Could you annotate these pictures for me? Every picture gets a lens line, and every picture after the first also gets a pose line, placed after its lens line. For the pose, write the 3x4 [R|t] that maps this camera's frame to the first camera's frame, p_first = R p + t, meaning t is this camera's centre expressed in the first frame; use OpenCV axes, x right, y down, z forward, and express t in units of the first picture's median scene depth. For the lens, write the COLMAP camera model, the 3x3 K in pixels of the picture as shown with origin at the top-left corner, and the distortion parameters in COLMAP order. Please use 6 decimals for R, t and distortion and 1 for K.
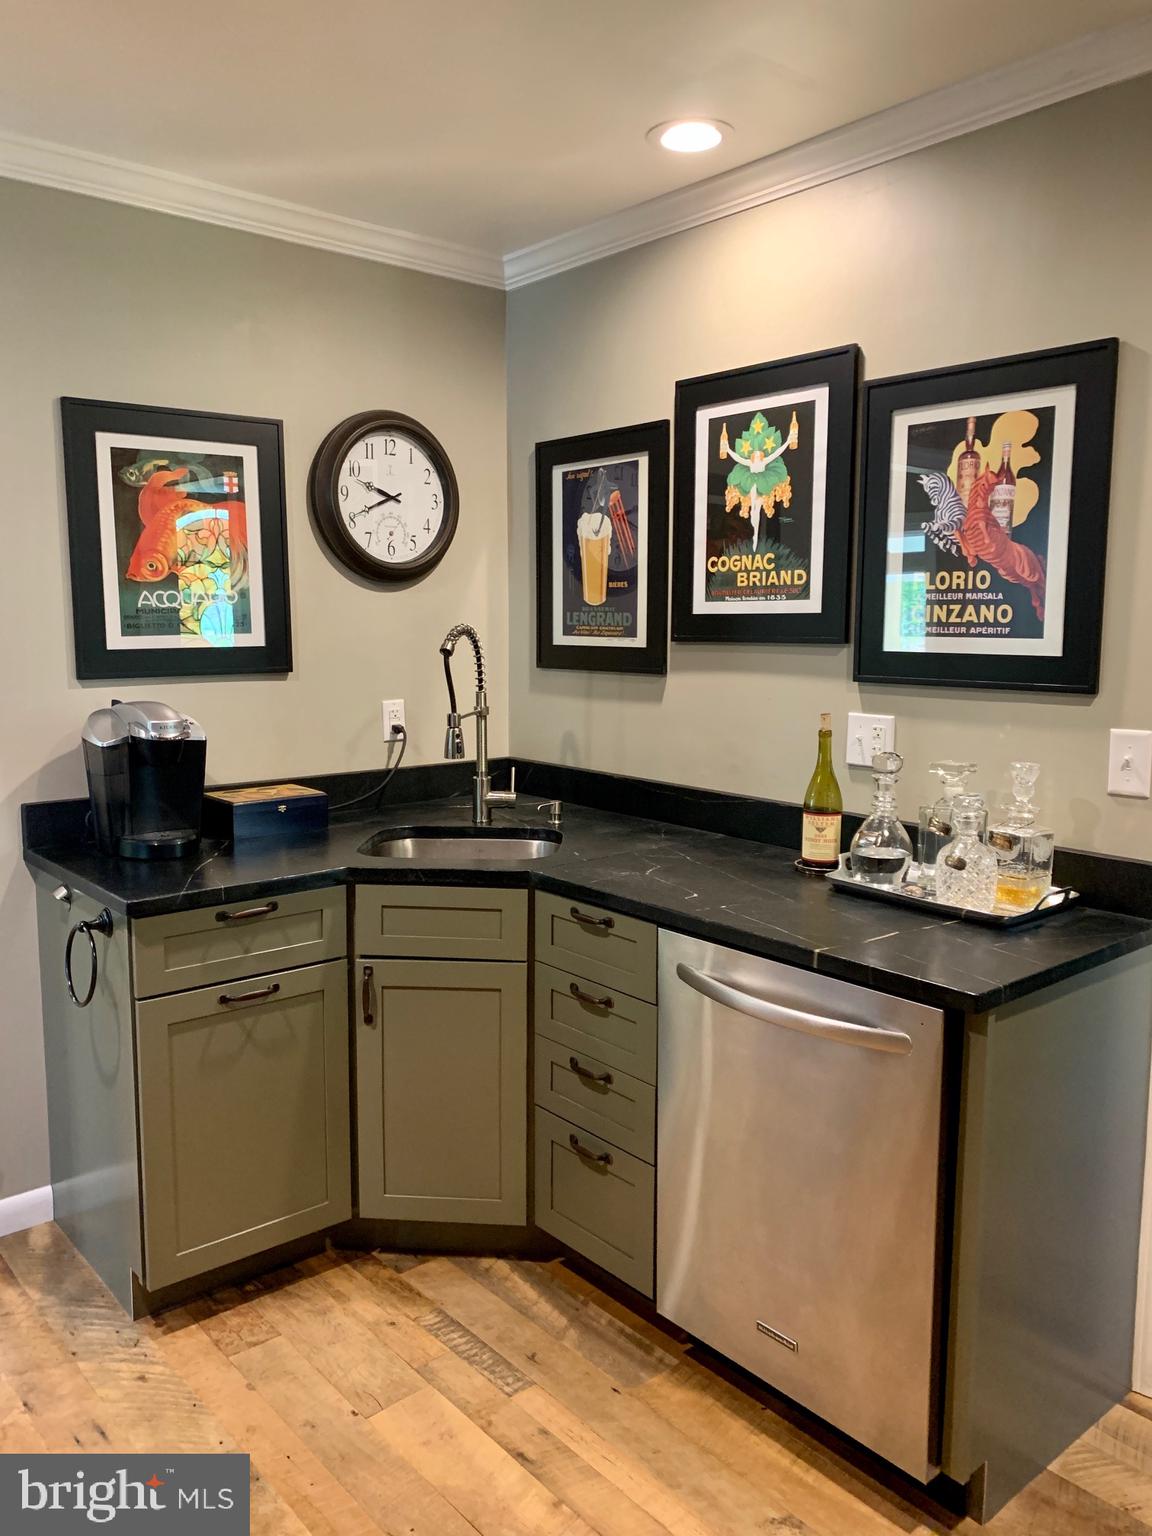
lens RADIAL K [[1165.9, 0, 573.5], [0, 1165.9, 778.3], [0, 0, 1]] dist [-0.008252, -0.017555]
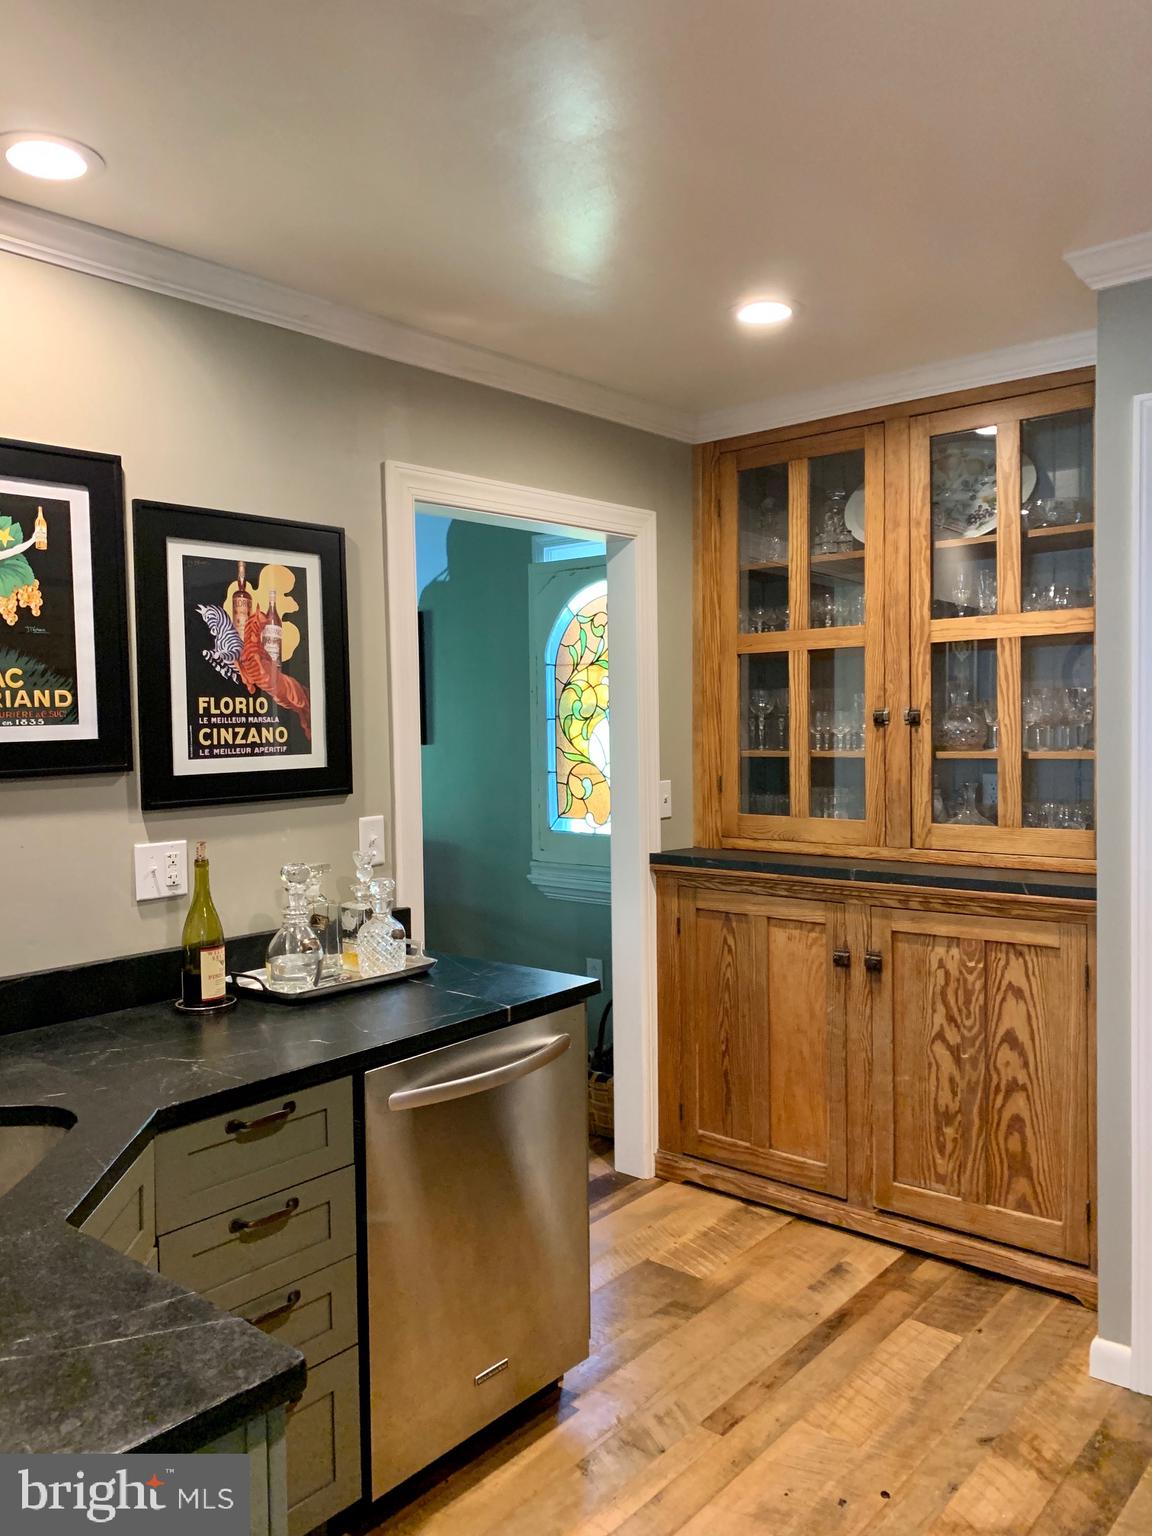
lens RADIAL K [[1165.9, 0, 572.4], [0, 1165.9, 758.1], [0, 0, 1]] dist [-0.008252, -0.017555]
pose [[-0.168595, -0.037412, 0.984975, -0.808193], [0.151716, 0.986386, 0.063435, -0.144379], [-0.973939, 0.160132, -0.160623, 0.885774]]
